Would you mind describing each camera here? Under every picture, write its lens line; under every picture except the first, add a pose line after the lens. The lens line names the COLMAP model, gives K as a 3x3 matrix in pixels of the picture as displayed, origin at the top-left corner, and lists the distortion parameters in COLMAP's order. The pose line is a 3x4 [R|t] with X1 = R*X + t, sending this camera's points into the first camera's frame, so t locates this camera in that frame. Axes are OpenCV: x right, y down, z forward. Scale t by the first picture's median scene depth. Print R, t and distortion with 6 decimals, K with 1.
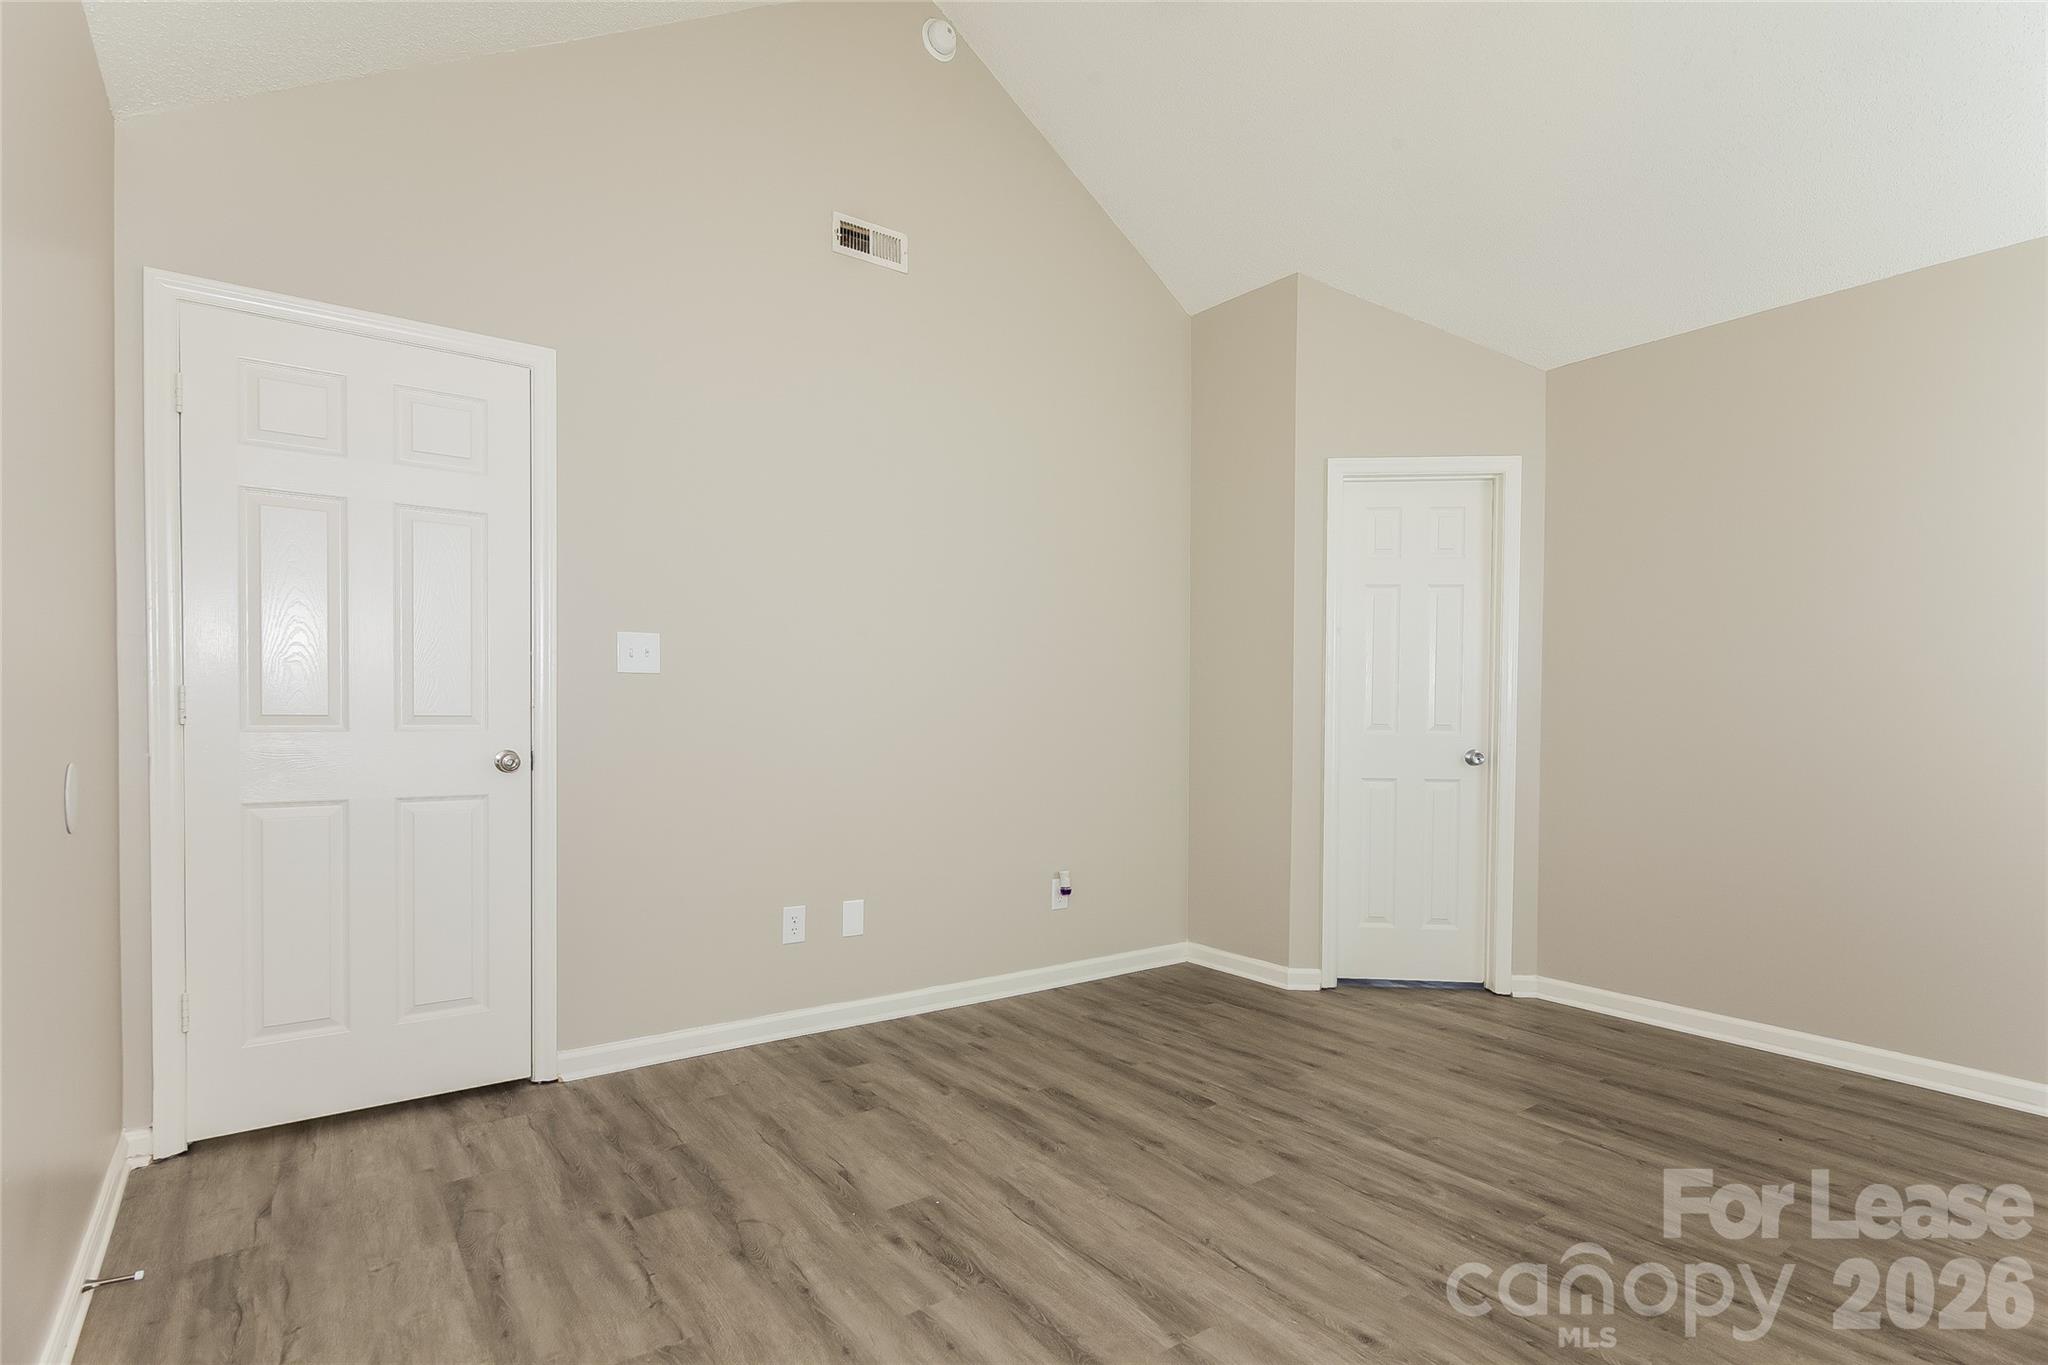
lens RADIAL K [[987.9, 0, 1021.9], [0, 987.9, 686.0], [0, 0, 1]] dist [-0.003127, -0.000526]
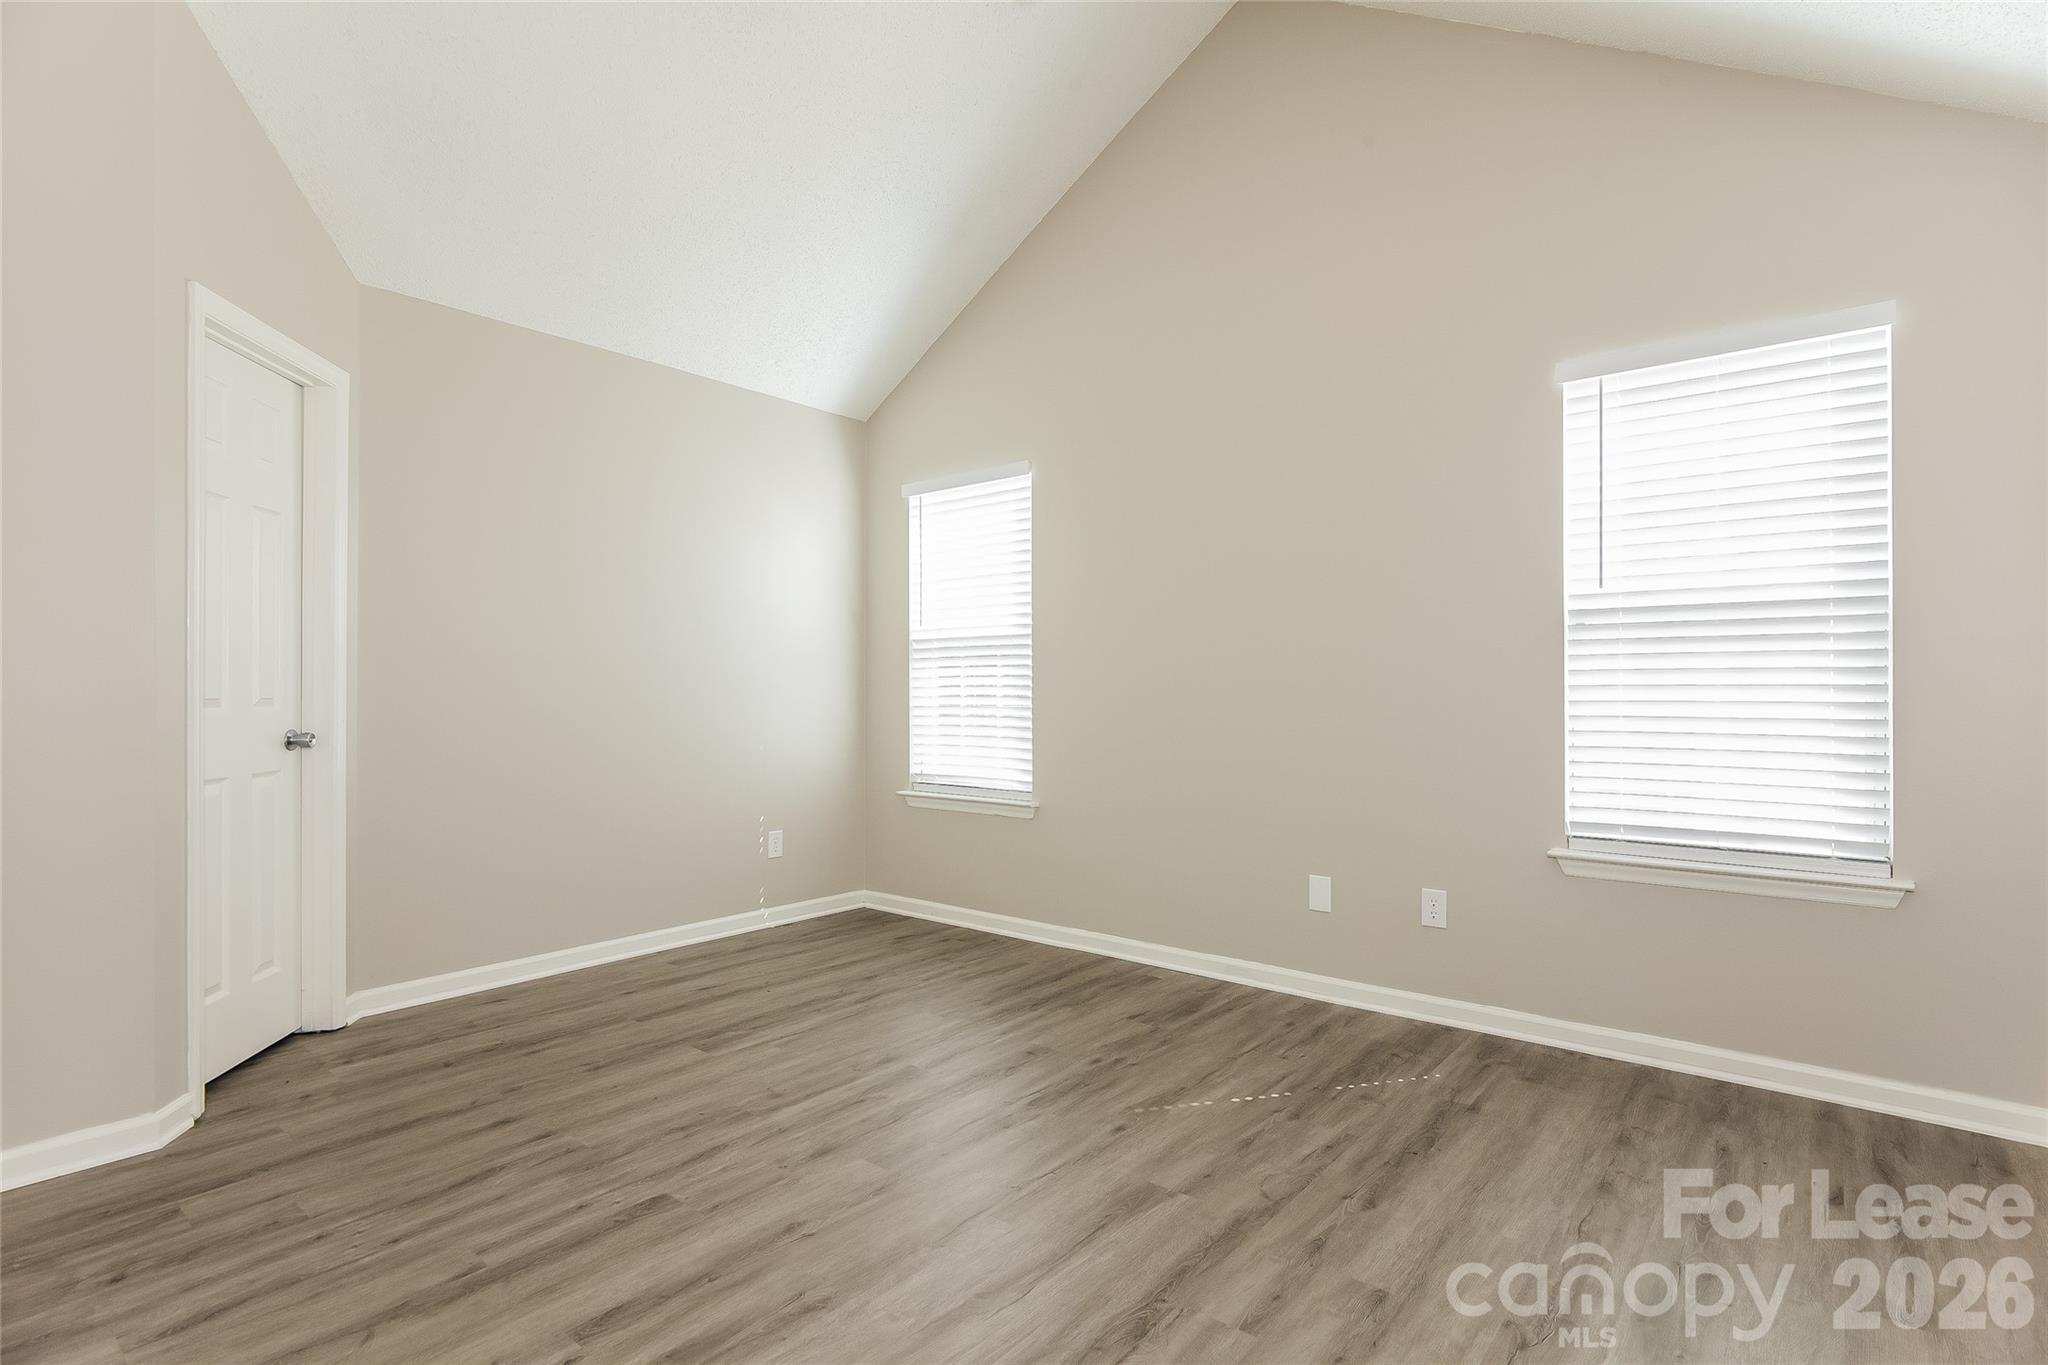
lens RADIAL K [[987.9, 0, 1021.9], [0, 987.9, 686.0], [0, 0, 1]] dist [-0.003127, -0.000526]
pose [[-0.233801, -0.008509, 0.972247, -0.564942], [-0.030685, 0.999528, 0.001368, 0.014524], [-0.971800, -0.029514, -0.233952, 0.843977]]
